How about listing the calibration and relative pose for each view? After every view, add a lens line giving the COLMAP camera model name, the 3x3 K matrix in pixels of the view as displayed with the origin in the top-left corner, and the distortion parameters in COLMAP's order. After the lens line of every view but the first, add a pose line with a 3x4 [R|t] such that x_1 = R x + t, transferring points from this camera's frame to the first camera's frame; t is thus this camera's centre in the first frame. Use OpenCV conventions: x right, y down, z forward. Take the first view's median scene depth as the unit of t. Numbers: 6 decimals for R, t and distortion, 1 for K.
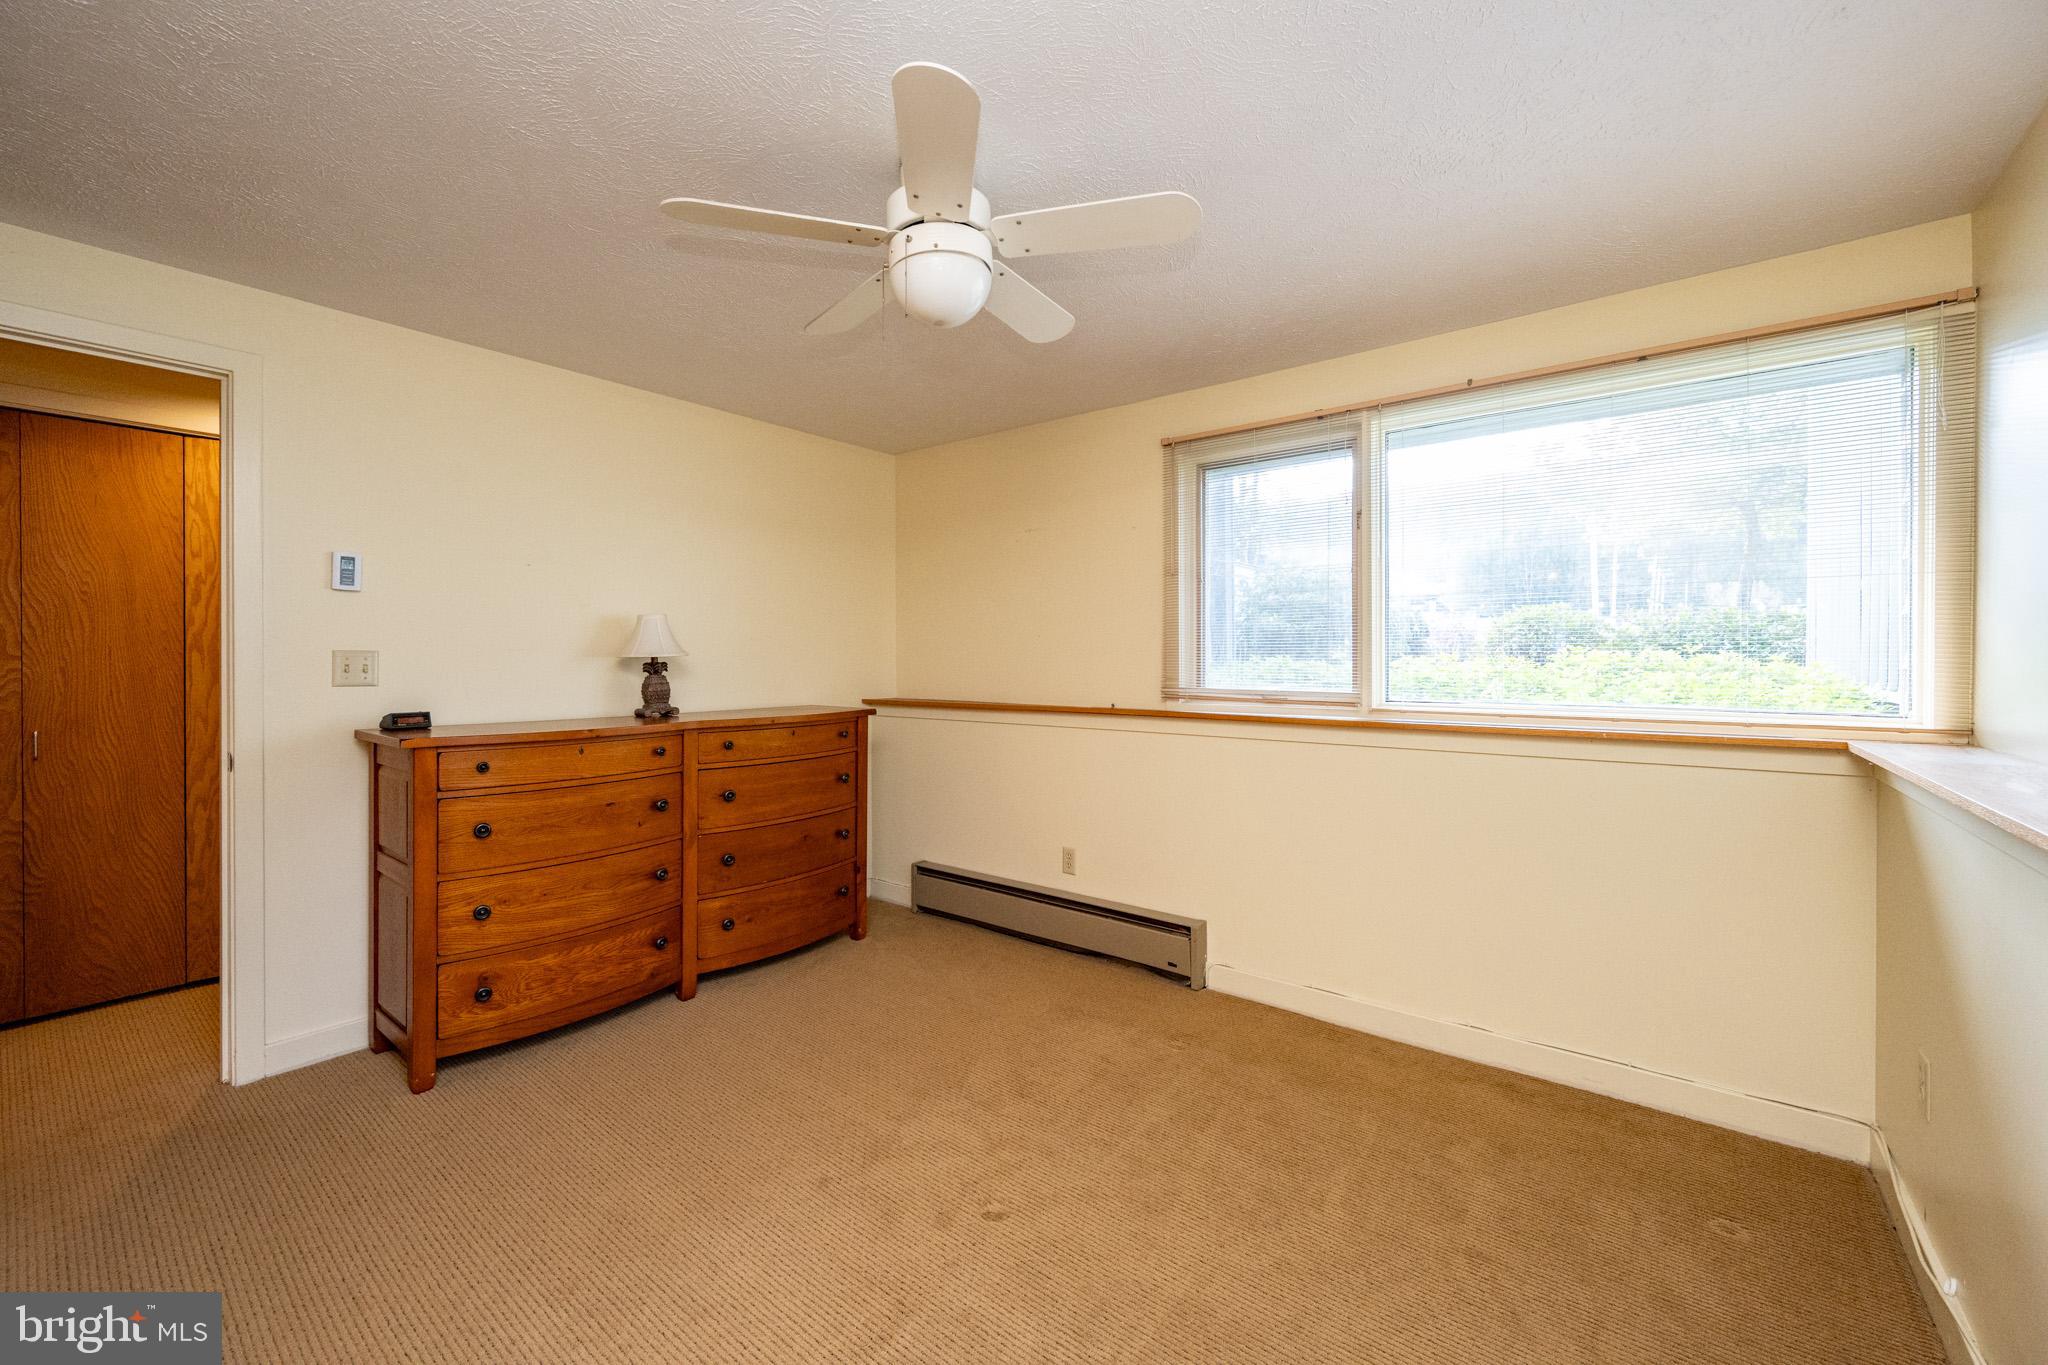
lens RADIAL K [[795.1, 0, 1018.8], [0, 795.1, 669.0], [0, 0, 1]] dist [0.000276, -0.000624]
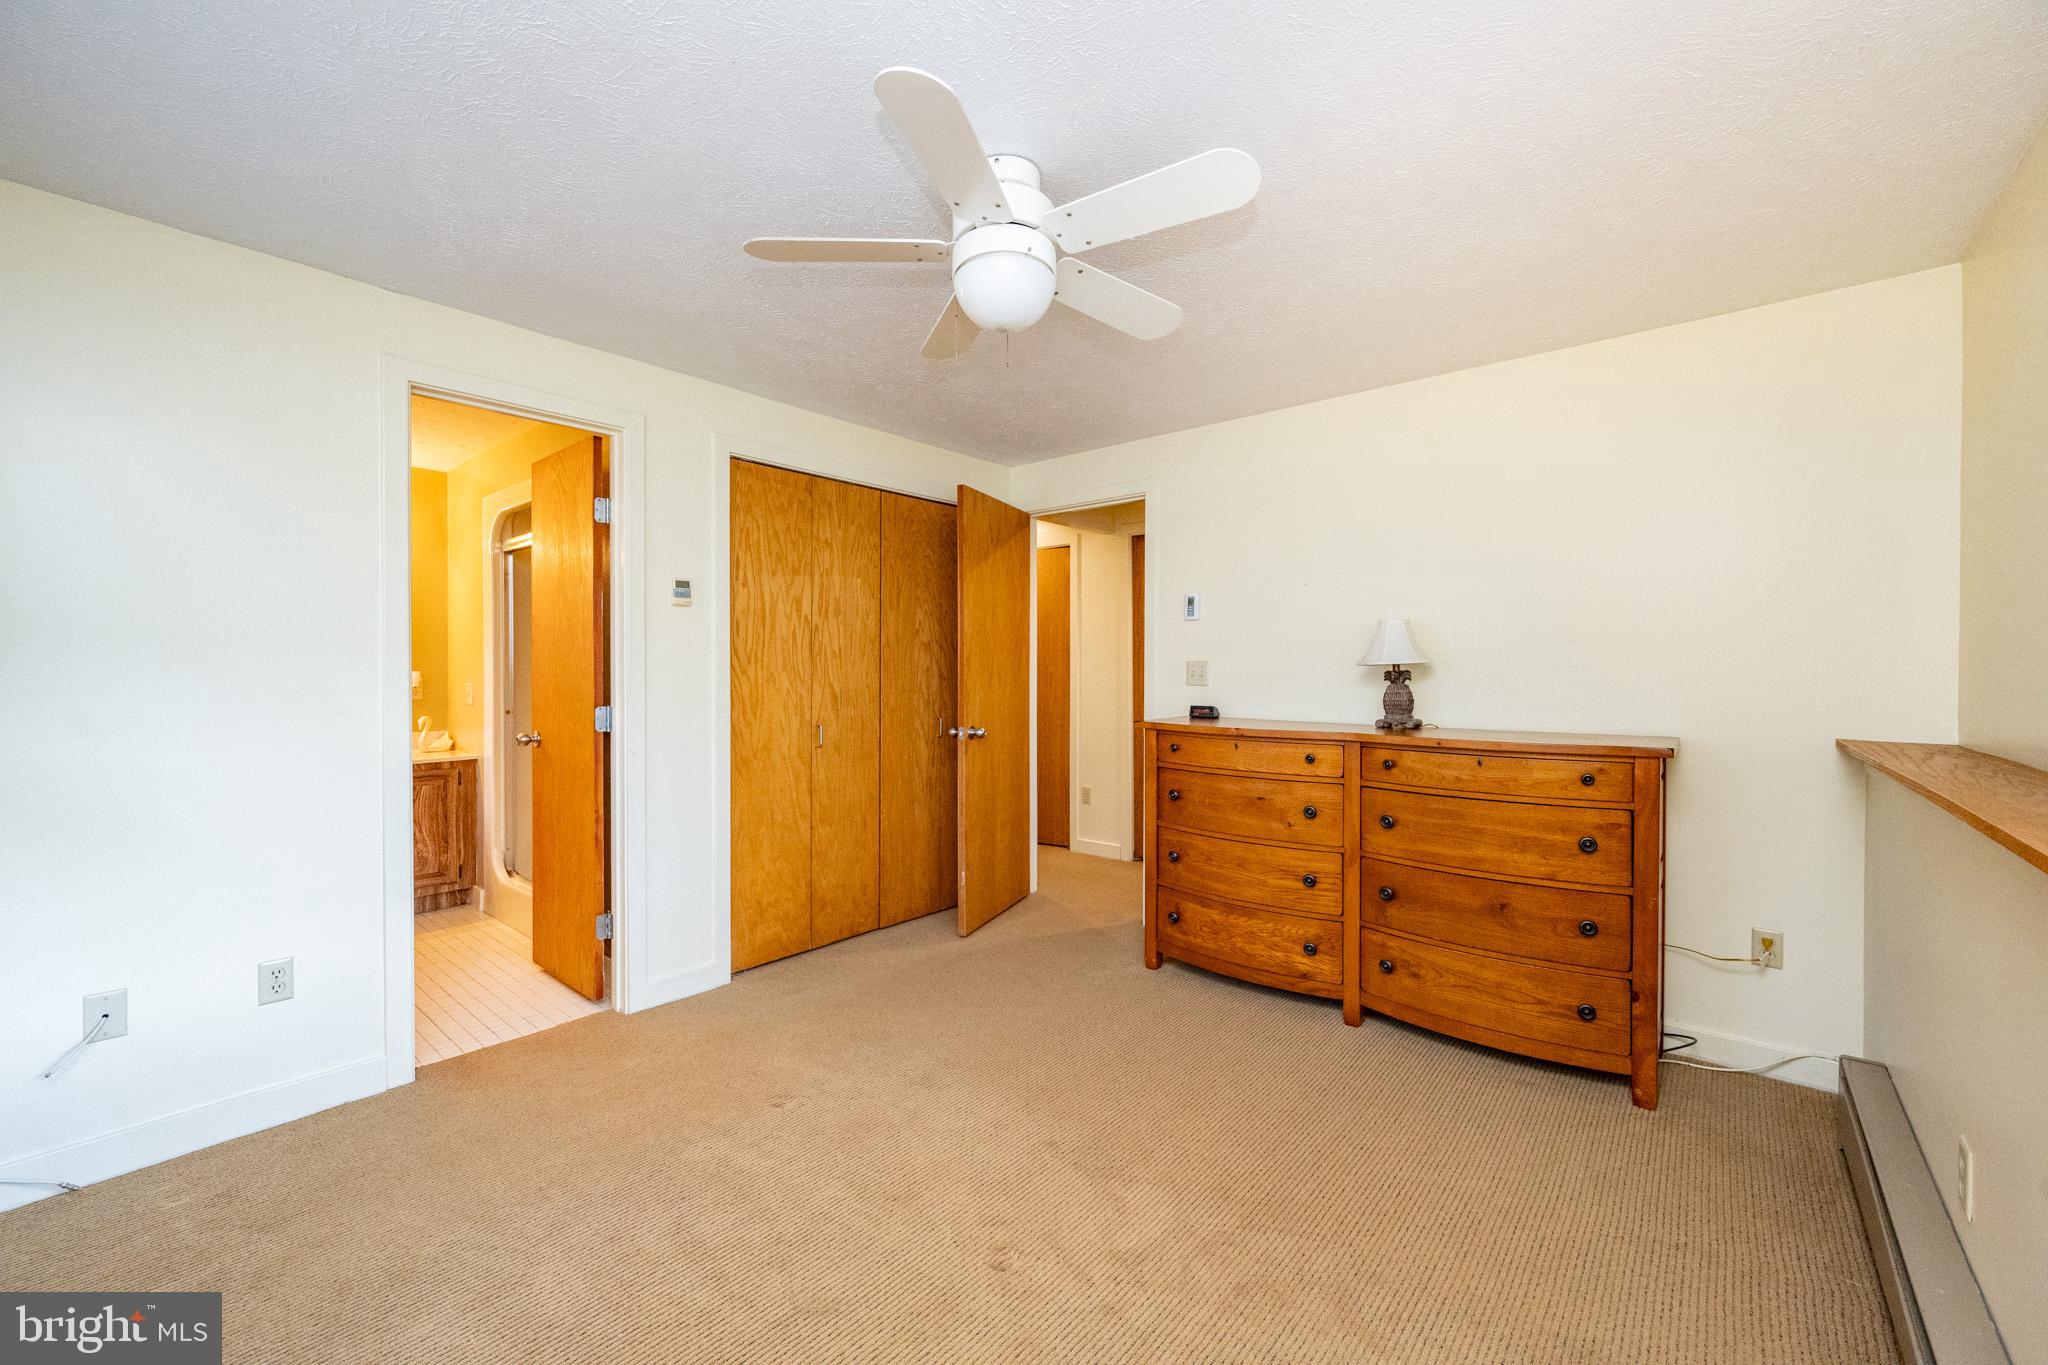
lens RADIAL K [[795.1, 0, 1008.4], [0, 795.1, 677.2], [0, 0, 1]] dist [0.000276, -0.000624]
pose [[-0.035320, 0.013241, -0.999288, 0.530300], [-0.007980, 0.999877, 0.013530, -0.009663], [0.999344, 0.008452, -0.035210, 0.607124]]
